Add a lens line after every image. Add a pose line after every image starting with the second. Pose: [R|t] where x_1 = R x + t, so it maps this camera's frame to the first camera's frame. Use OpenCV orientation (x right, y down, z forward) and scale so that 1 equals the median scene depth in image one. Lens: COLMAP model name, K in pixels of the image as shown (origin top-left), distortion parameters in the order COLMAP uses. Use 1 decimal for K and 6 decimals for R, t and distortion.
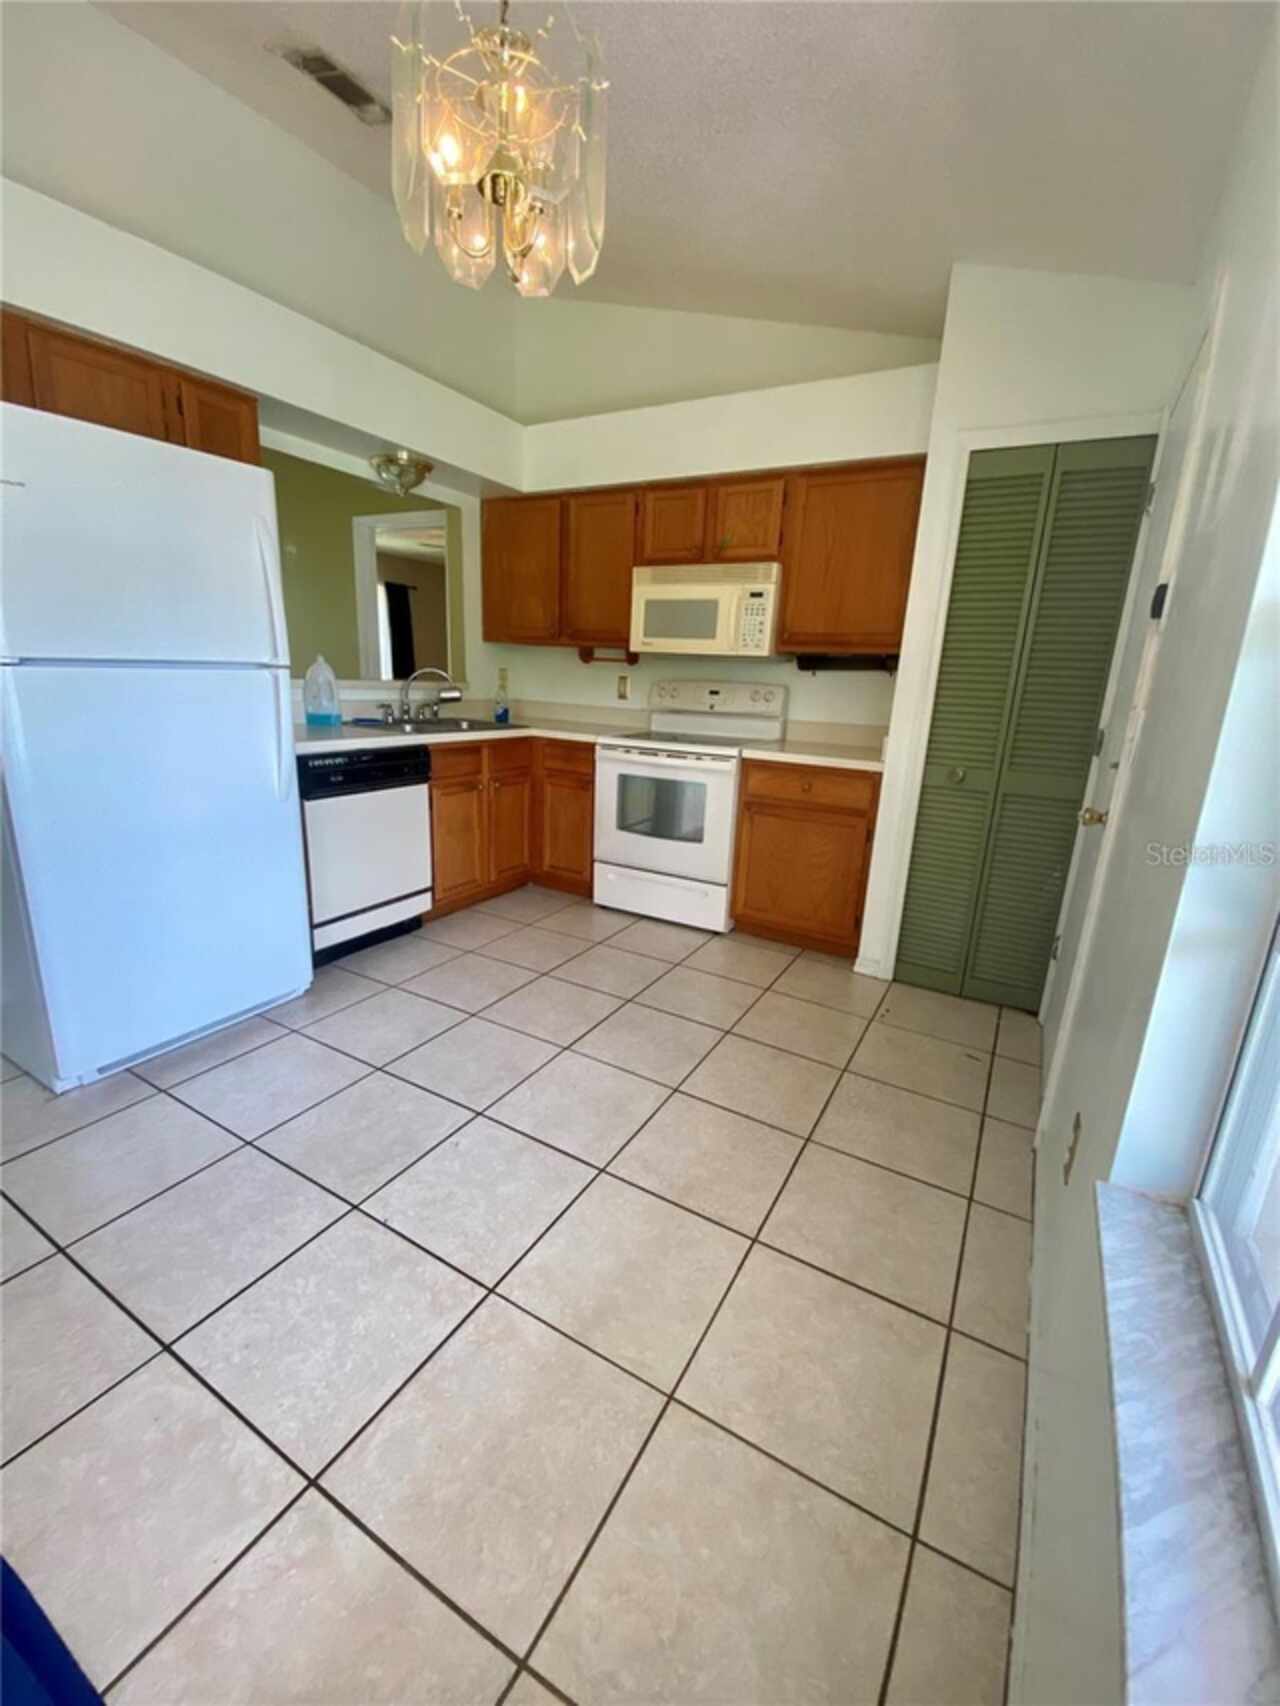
lens RADIAL K [[696.8, 0, 625.7], [0, 696.8, 854.7], [0, 0, 1]] dist [0.002815, -0.006494]
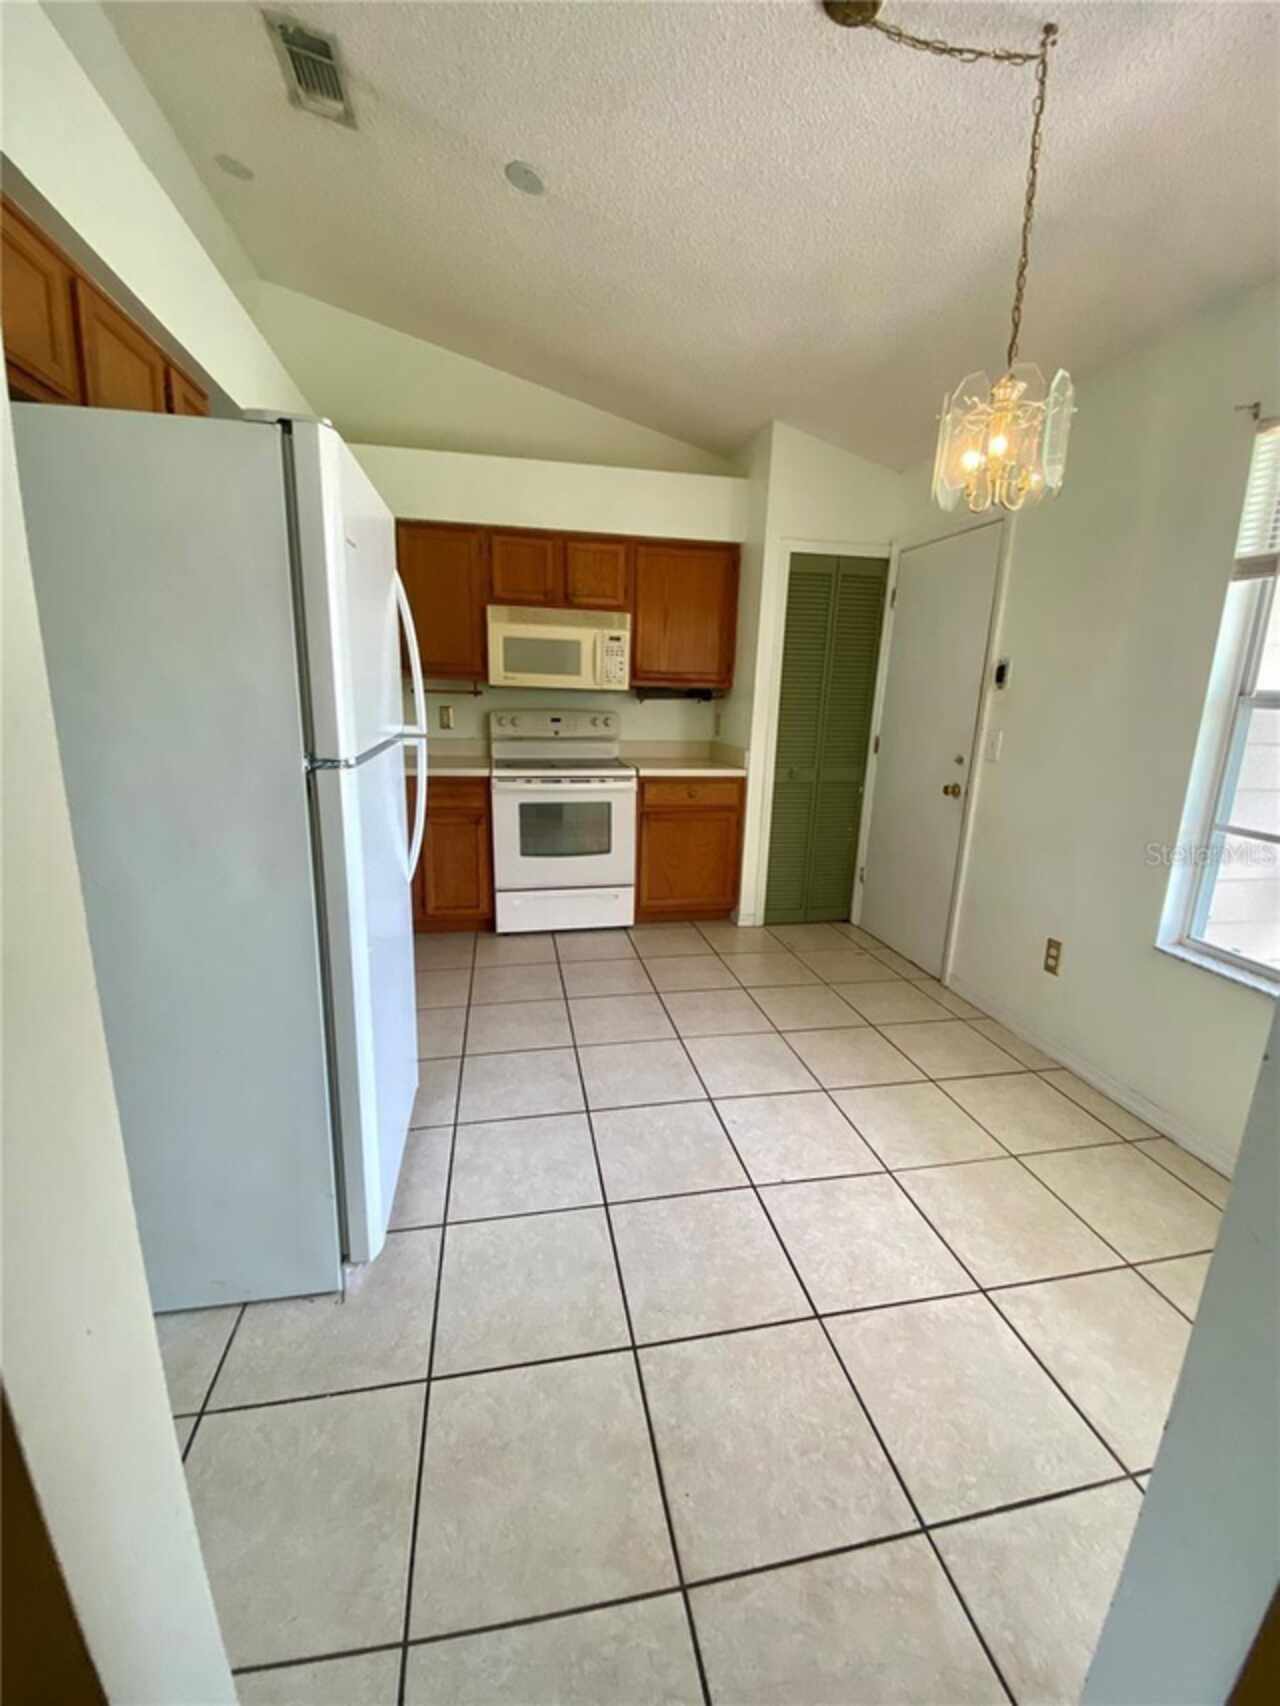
lens RADIAL K [[696.8, 0, 640.5], [0, 696.8, 856.4], [0, 0, 1]] dist [0.002815, -0.006494]
pose [[0.747828, -0.179734, 0.639100, -0.590862], [0.177220, 0.981768, 0.068733, -0.082145], [-0.639801, 0.061861, 0.766047, 0.087779]]
